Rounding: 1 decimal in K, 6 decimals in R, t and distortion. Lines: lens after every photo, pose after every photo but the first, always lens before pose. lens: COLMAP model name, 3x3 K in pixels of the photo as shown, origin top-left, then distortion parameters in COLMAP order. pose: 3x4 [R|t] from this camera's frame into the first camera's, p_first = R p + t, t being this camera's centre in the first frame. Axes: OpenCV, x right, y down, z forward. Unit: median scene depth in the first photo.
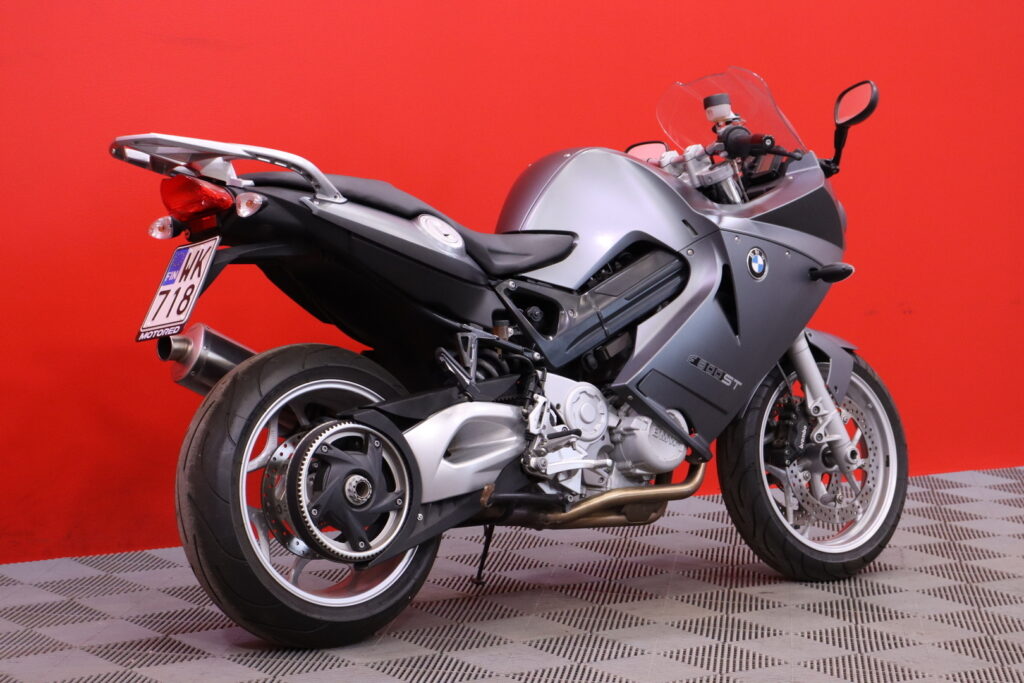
lens RADIAL K [[2316.5, 0, 513.0], [0, 2316.5, 342.7], [0, 0, 1]] dist [0.271791, 0.000000]
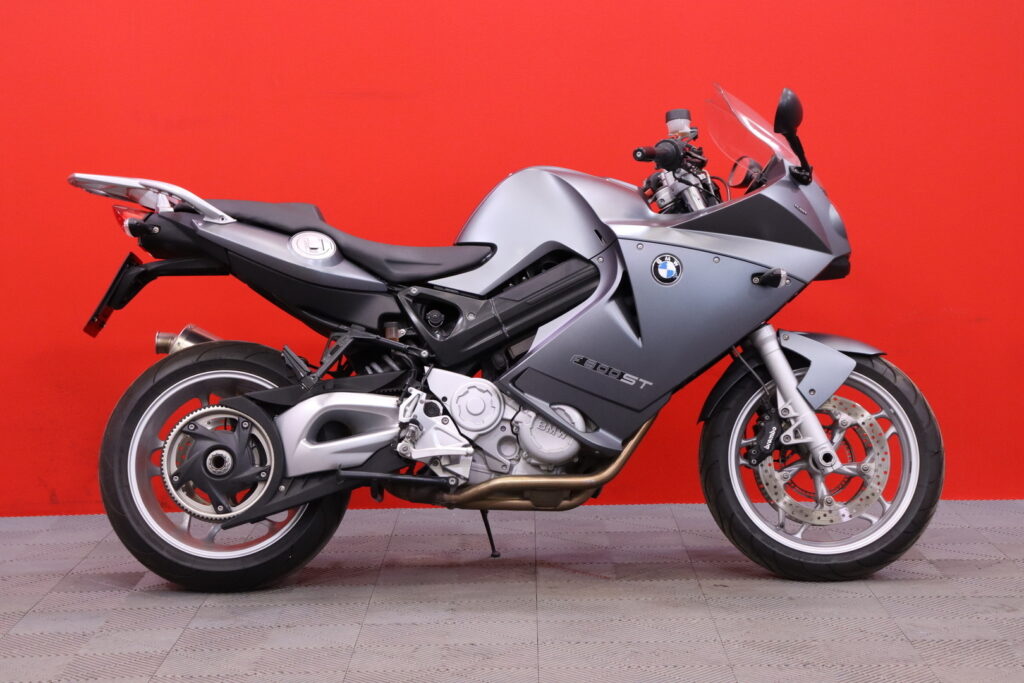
lens RADIAL K [[2025.6, 0, 511.4], [0, 2025.6, 340.7], [0, 0, 1]] dist [0.238555, 0.000000]
pose [[0.779698, 0.006716, -0.626120, 0.656232], [-0.010934, 0.999936, -0.002890, 0.001706], [0.626061, 0.009099, 0.779721, 0.251745]]
